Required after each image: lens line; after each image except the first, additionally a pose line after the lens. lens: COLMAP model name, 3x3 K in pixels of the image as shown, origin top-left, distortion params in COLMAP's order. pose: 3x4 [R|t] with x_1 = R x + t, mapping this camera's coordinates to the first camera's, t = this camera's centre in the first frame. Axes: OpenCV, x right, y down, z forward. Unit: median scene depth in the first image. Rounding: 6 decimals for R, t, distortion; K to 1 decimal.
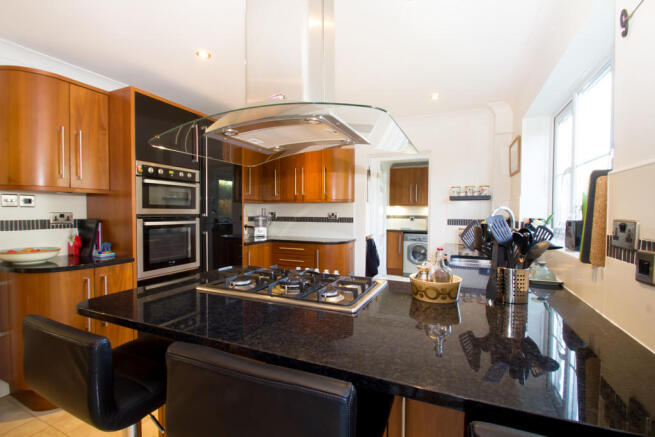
lens RADIAL K [[302.3, 0, 327.5], [0, 302.3, 218.5], [0, 0, 1]] dist [0.000293, 0.000059]
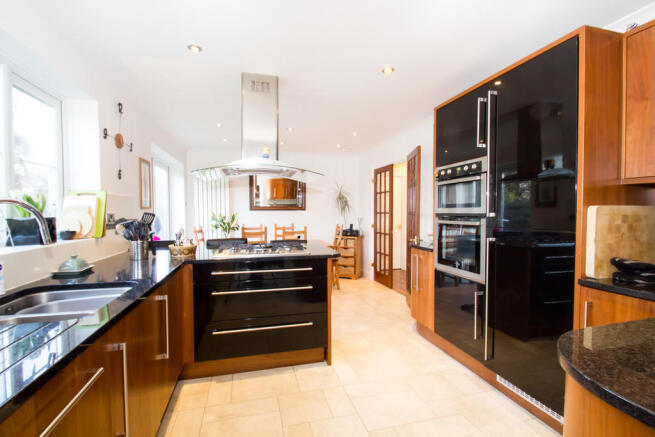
lens RADIAL K [[302.3, 0, 327.5], [0, 302.3, 218.5], [0, 0, 1]] dist [0.000293, 0.000059]
pose [[-0.769451, 0.006426, -0.638674, 0.397058], [-0.014404, 0.999521, 0.027410, -0.017057], [0.638544, 0.030290, -0.768989, 1.427422]]
